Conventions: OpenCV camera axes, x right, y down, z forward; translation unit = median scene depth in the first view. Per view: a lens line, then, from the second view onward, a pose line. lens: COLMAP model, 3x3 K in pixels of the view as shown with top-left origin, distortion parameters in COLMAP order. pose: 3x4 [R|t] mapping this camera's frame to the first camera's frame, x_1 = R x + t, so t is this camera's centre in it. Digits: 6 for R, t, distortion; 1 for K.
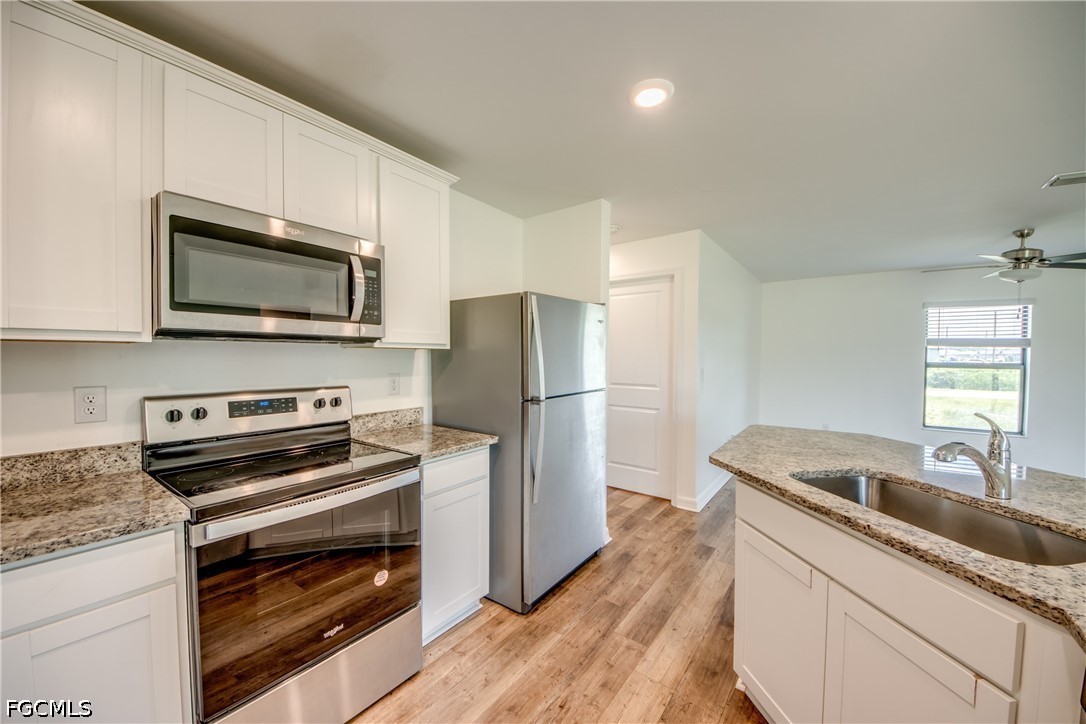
lens RADIAL K [[412.6, 0, 540.7], [0, 412.6, 367.1], [0, 0, 1]] dist [0.024588, -0.017835]
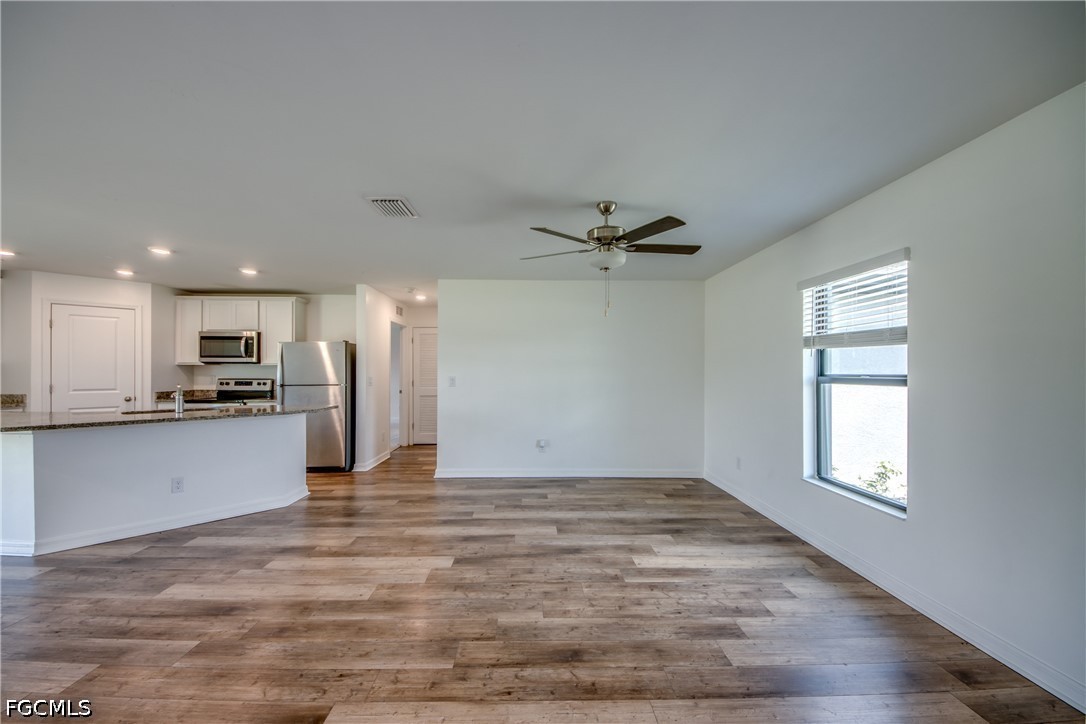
lens RADIAL K [[412.6, 0, 540.7], [0, 412.6, 367.1], [0, 0, 1]] dist [0.024588, -0.017835]
pose [[0.608177, -0.010533, -0.793731, 3.303112], [-0.020808, 0.999357, -0.029206, 0.012168], [0.793529, 0.034278, 0.607567, 0.815538]]
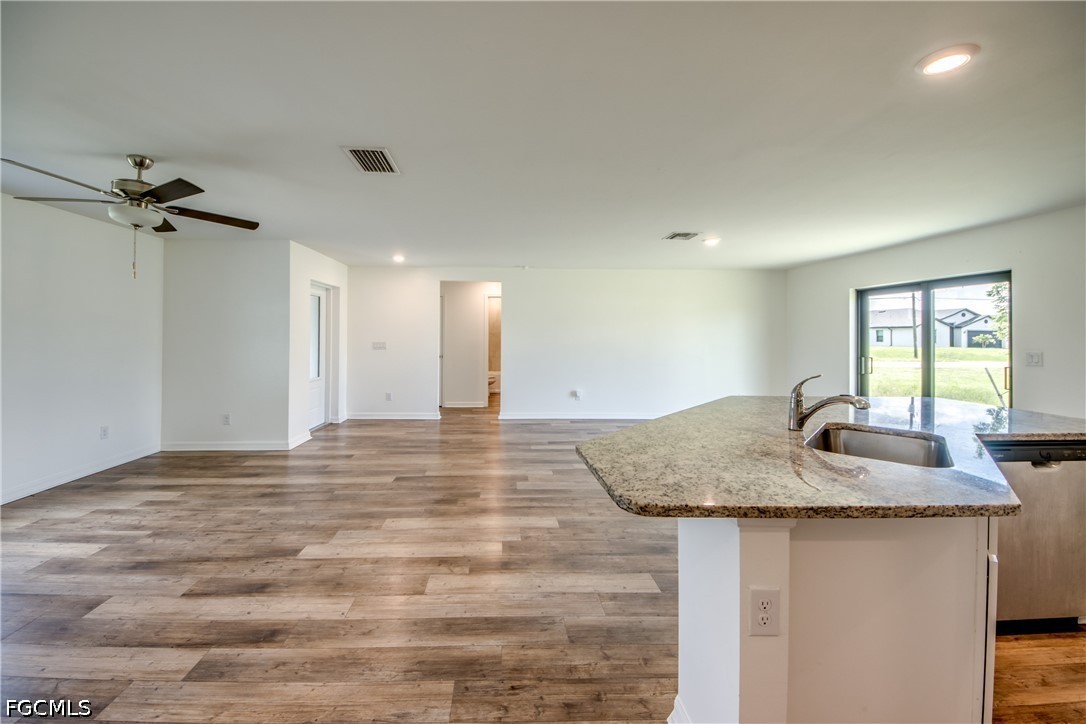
lens RADIAL K [[411.2, 0, 520.1], [0, 411.2, 333.4], [0, 0, 1]] dist [0.000926, -0.009831]
pose [[-0.629228, -0.004318, 0.777209, 0.359567], [0.012464, 0.999800, 0.015645, -0.046053], [-0.777121, 0.019531, -0.629048, 1.794808]]
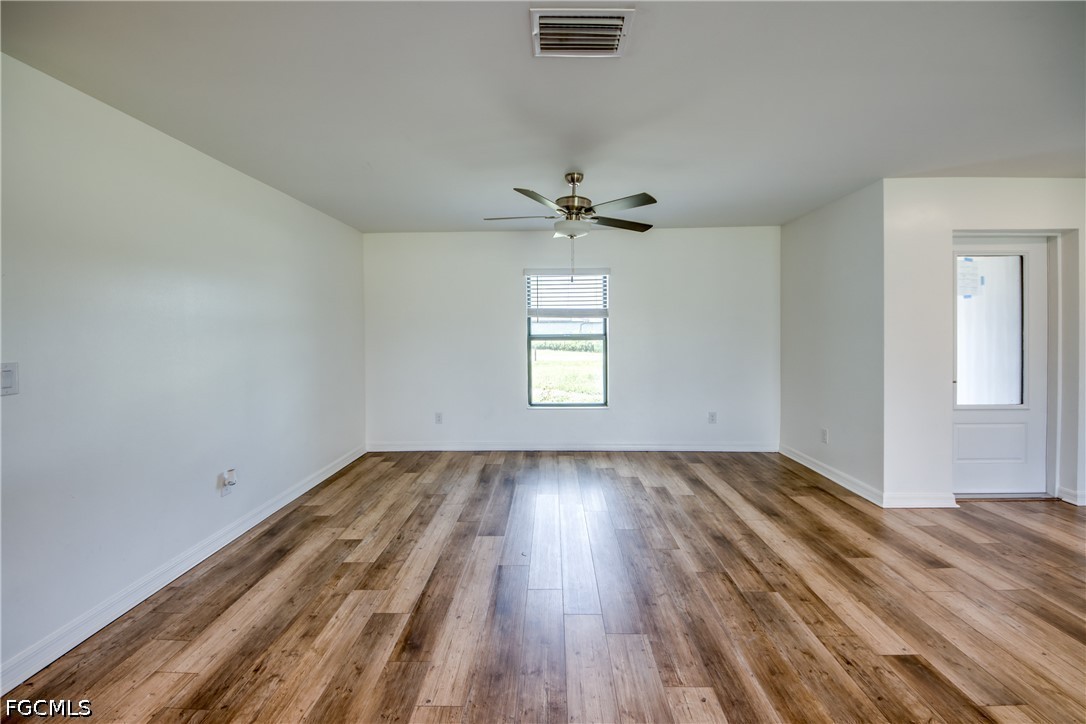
lens RADIAL K [[420.8, 0, 542.7], [0, 420.8, 331.2], [0, 0, 1]] dist [0.026961, -0.019225]
pose [[0.817291, -0.013328, 0.576070, 1.190365], [0.027714, 0.999485, -0.016195, -0.008717], [-0.575558, 0.029201, 0.817240, 0.672991]]
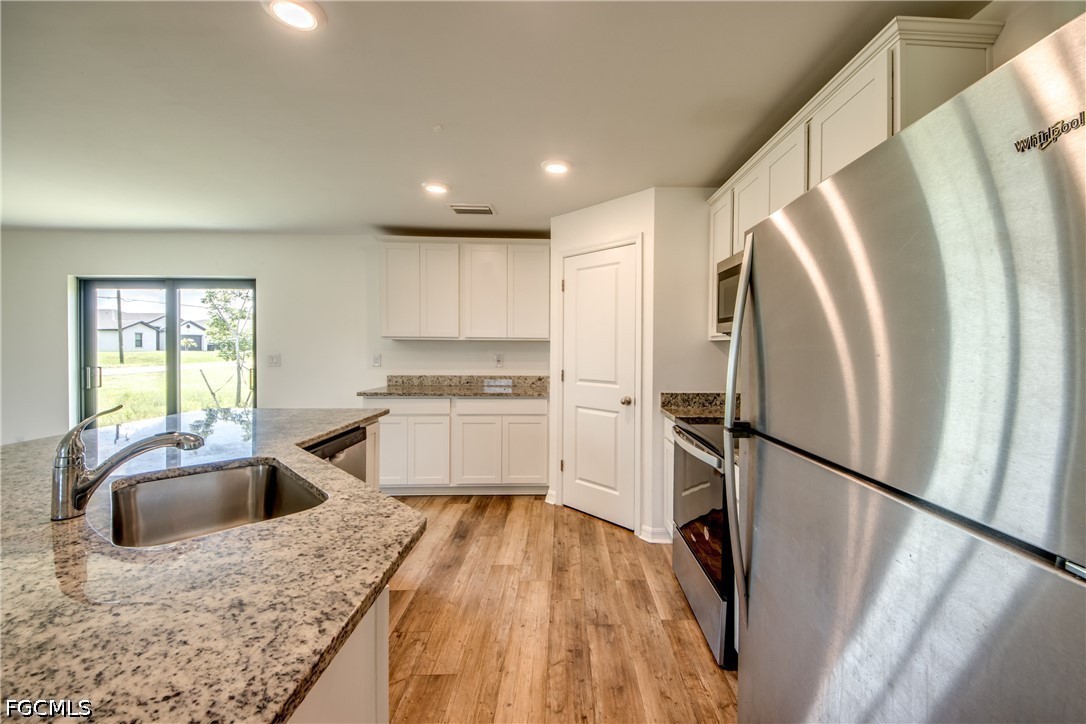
lens RADIAL K [[421.4, 0, 574.5], [0, 421.4, 353.7], [0, 0, 1]] dist [0.026212, -0.018925]
pose [[-0.767795, 0.002283, -0.640692, 0.582653], [-0.029256, 0.998826, 0.038620, -0.036824], [0.640027, 0.048396, -0.766826, 1.435826]]
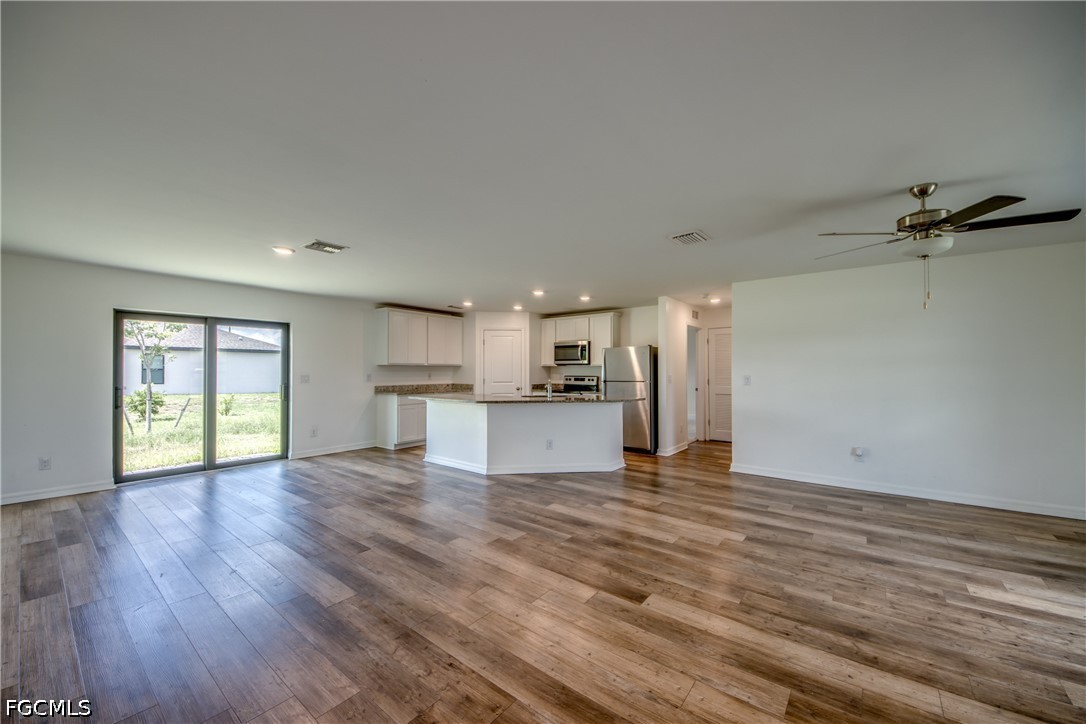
lens RADIAL K [[412.6, 0, 540.7], [0, 412.6, 367.1], [0, 0, 1]] dist [0.024588, -0.017835]
pose [[-0.037474, -0.011641, -0.999230, 3.671140], [-0.028323, 0.999543, -0.010582, 0.018845], [0.998896, 0.027904, -0.037787, 0.704731]]
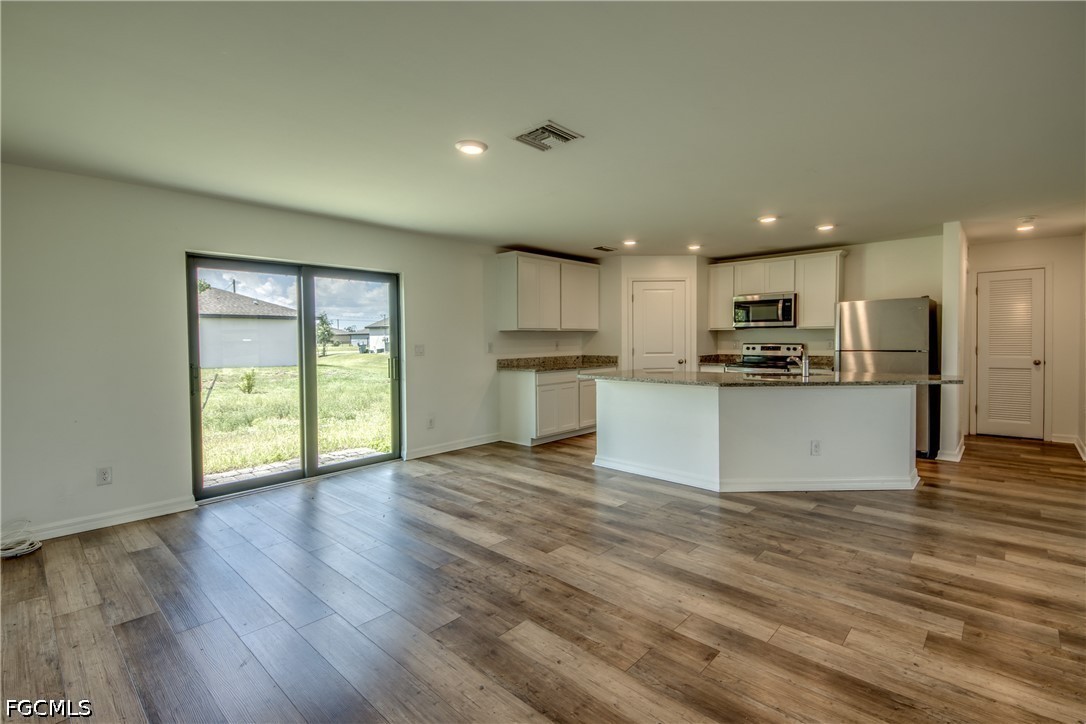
lens RADIAL K [[491.4, 0, 542.7], [0, 491.4, 351.7], [0, 0, 1]] dist [0.032133, -0.025399]
pose [[-0.116174, 0.022411, -0.992976, 3.162421], [-0.020296, 0.999483, 0.024933, 0.058623], [0.993021, 0.023050, -0.115659, -0.289443]]
